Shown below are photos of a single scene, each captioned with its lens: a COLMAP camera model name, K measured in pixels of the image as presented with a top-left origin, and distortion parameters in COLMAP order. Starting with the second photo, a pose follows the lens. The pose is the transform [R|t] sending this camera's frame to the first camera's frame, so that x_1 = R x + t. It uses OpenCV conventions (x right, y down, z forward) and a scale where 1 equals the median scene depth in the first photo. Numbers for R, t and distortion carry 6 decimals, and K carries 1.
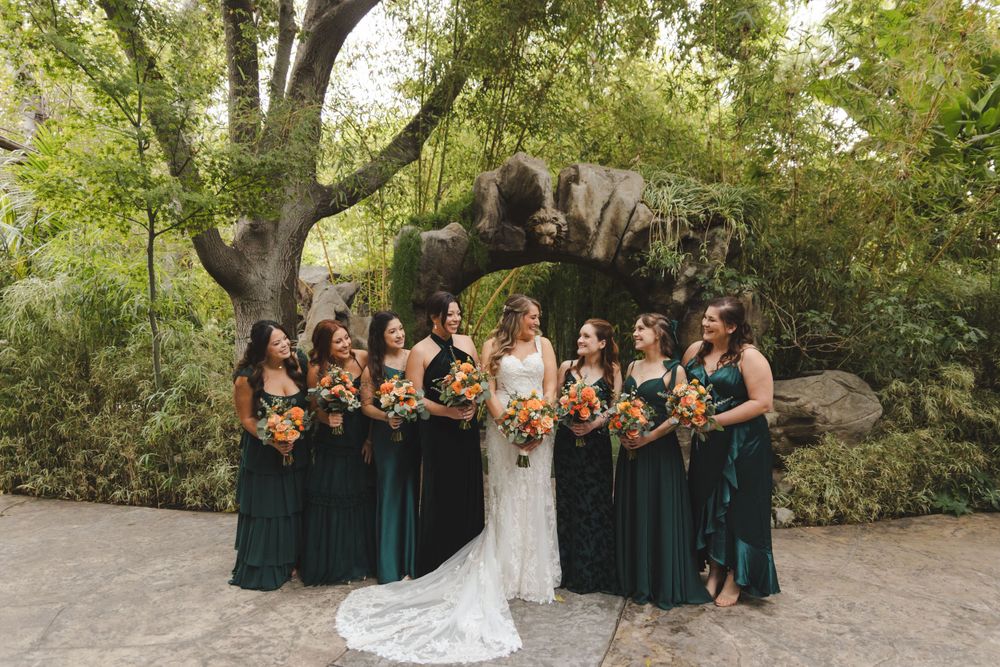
lens RADIAL K [[656.9, 0, 500.0], [0, 656.9, 333.5], [0, 0, 1]] dist [0.000110, 0.002013]
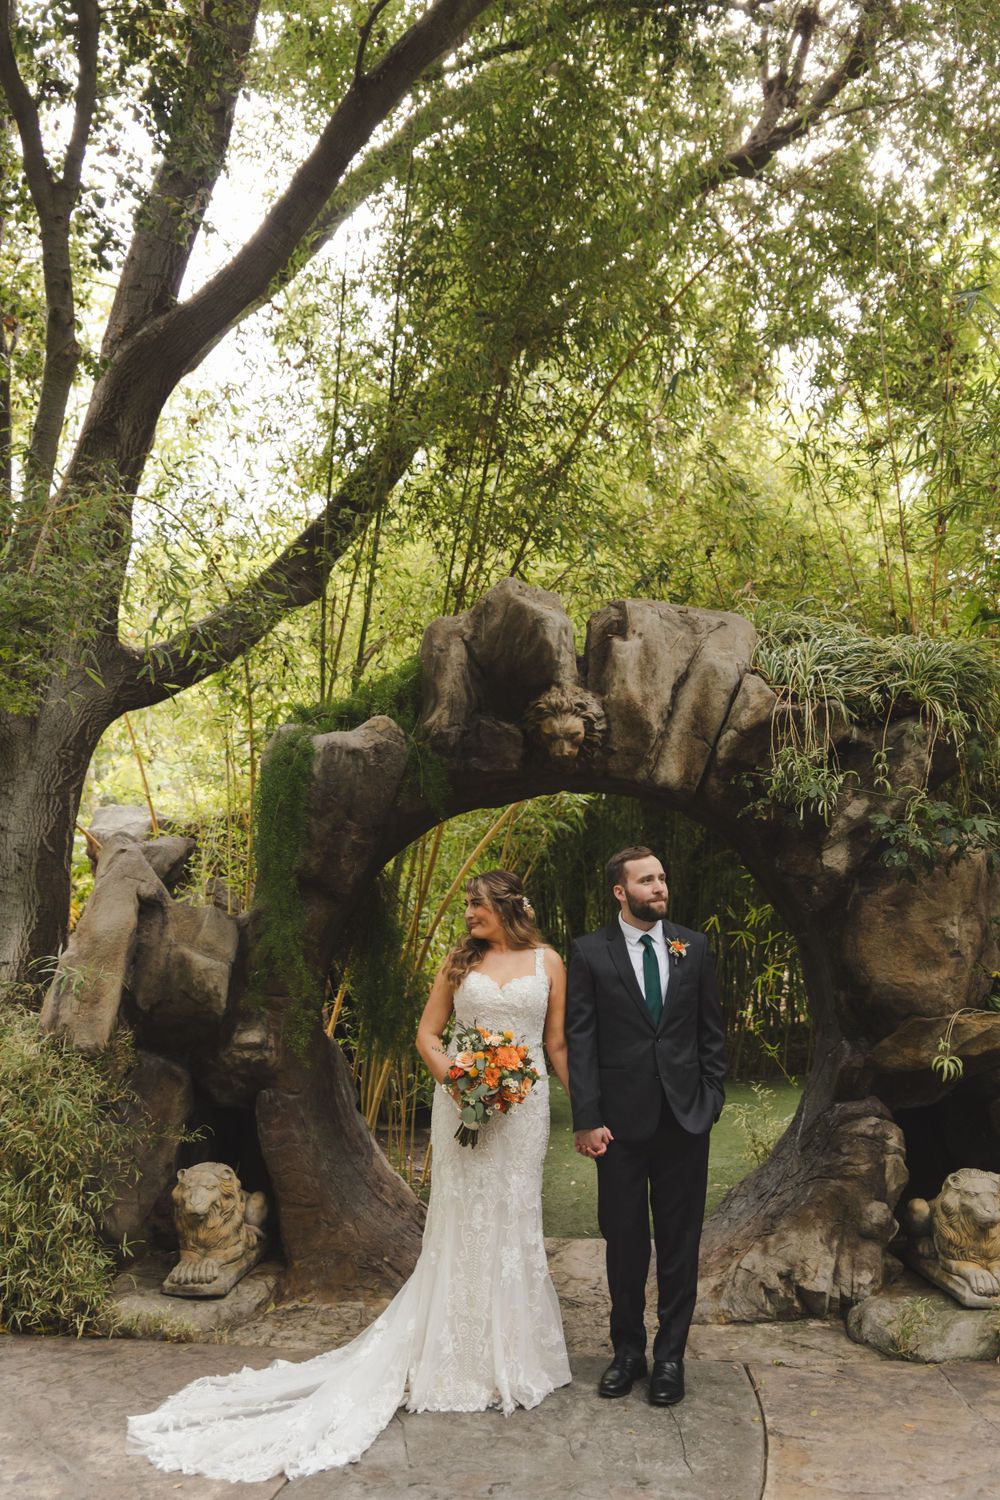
lens RADIAL K [[1233.6, 0, 493.1], [0, 1233.6, 772.2], [0, 0, 1]] dist [0.012449, -0.003156]
pose [[0.999941, -0.009339, -0.005589, 0.019130], [0.008561, 0.991986, -0.126057, -0.005922], [0.006721, 0.126002, 0.992007, 0.063726]]
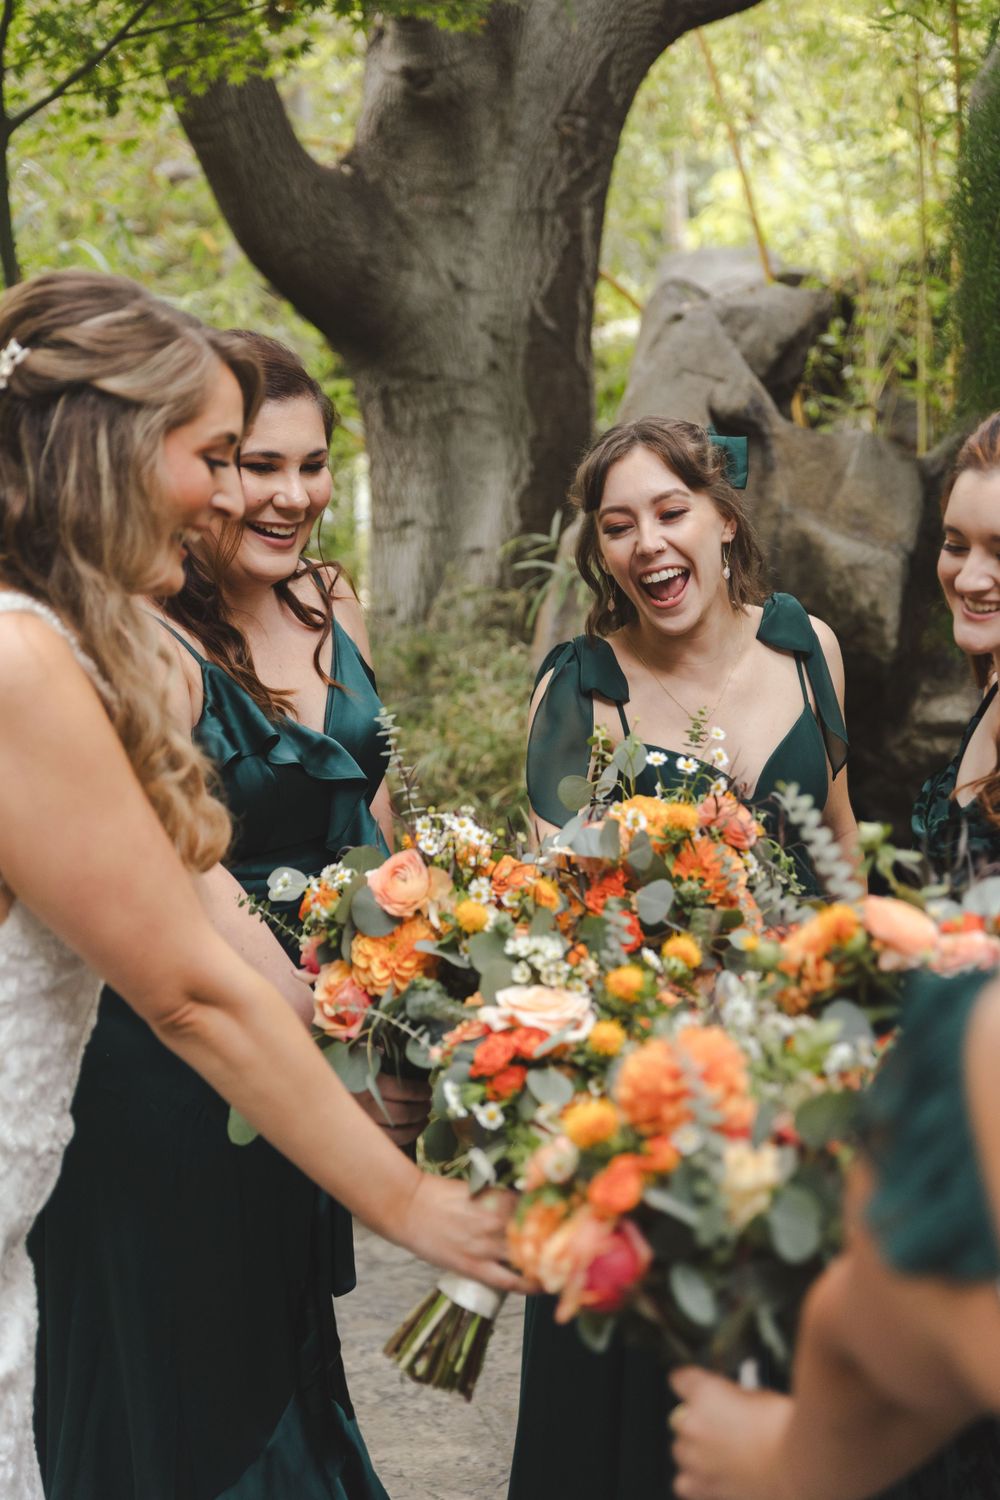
lens RADIAL K [[2214.2, 0, 500.0], [0, 2214.2, 750.0], [0, 0, 1]] dist [0.006255, 0.006111]
pose [[0.916235, 0.036720, -0.398954, 0.000177], [0.008531, 0.993777, 0.111060, -0.002005], [0.400550, -0.105161, 0.910220, 0.211993]]
